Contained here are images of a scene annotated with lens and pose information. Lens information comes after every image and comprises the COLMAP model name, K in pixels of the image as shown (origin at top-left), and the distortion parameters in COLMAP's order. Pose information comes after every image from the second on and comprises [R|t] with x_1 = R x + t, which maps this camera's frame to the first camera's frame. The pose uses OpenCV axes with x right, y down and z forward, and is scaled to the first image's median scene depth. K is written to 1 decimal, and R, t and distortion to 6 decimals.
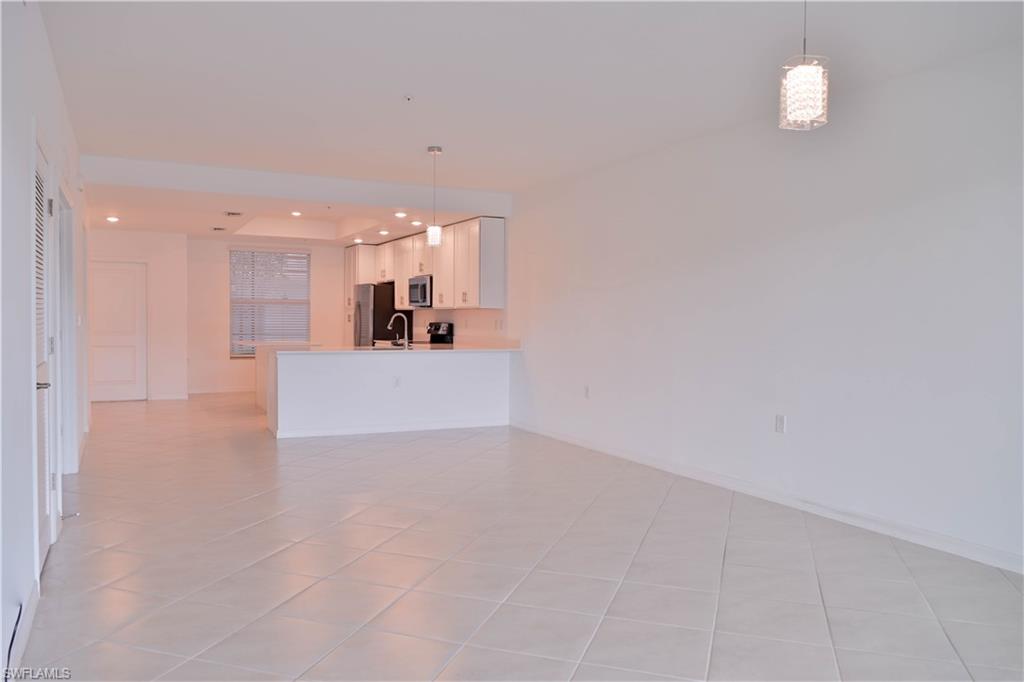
lens RADIAL K [[777.5, 0, 512.0], [0, 777.5, 341.0], [0, 0, 1]] dist [-0.005532, -0.002622]
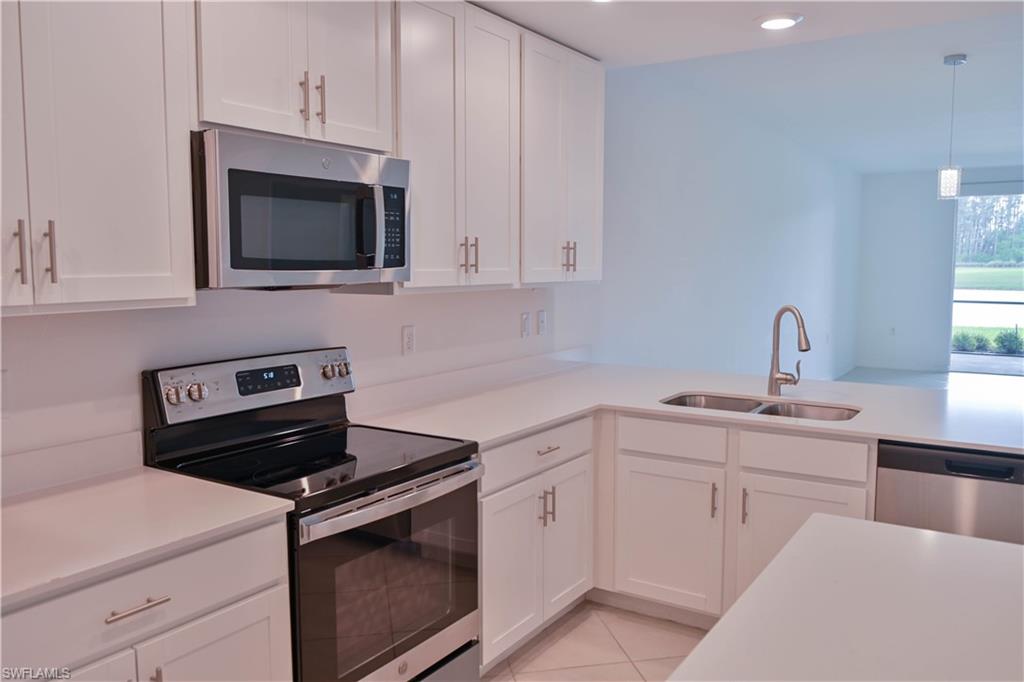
lens RADIAL K [[775.1, 0, 512.0], [0, 775.1, 341.0], [0, 0, 1]] dist [0.004228, 0.001438]
pose [[-0.475712, -0.085990, 0.875388, -0.321736], [0.031961, 0.992863, 0.114899, -0.051480], [-0.879020, 0.082637, -0.469569, 1.034241]]
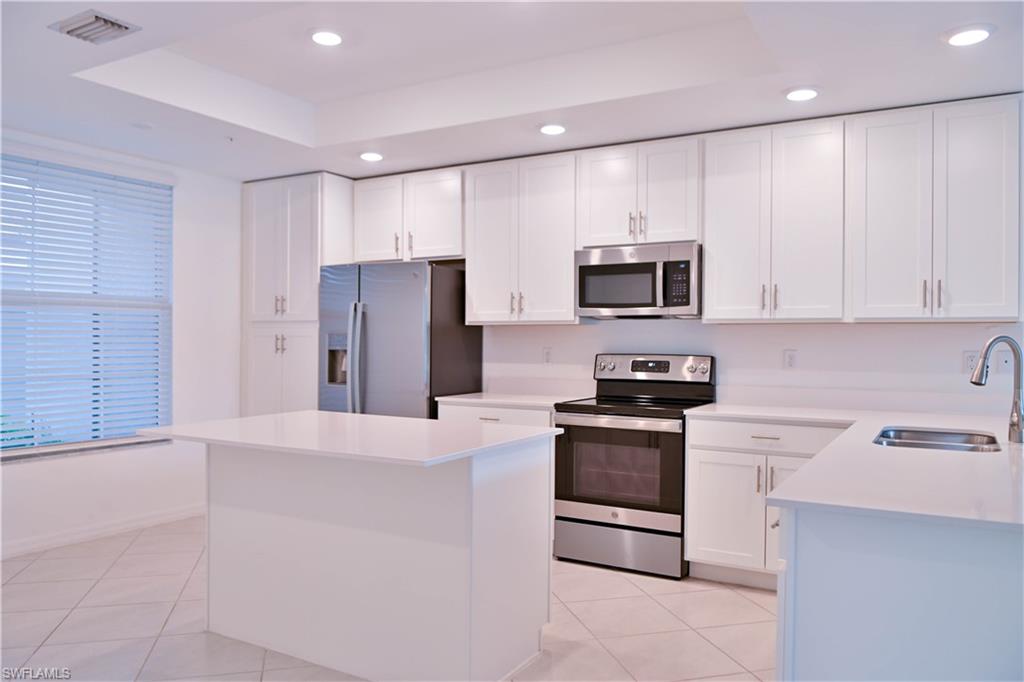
lens RADIAL K [[777.5, 0, 512.0], [0, 777.5, 341.0], [0, 0, 1]] dist [-0.005532, -0.002622]
pose [[0.844436, 0.001864, 0.535653, -0.390045], [0.014019, 0.999574, -0.025580, -0.021361], [-0.535473, 0.029110, 0.844051, 0.669206]]
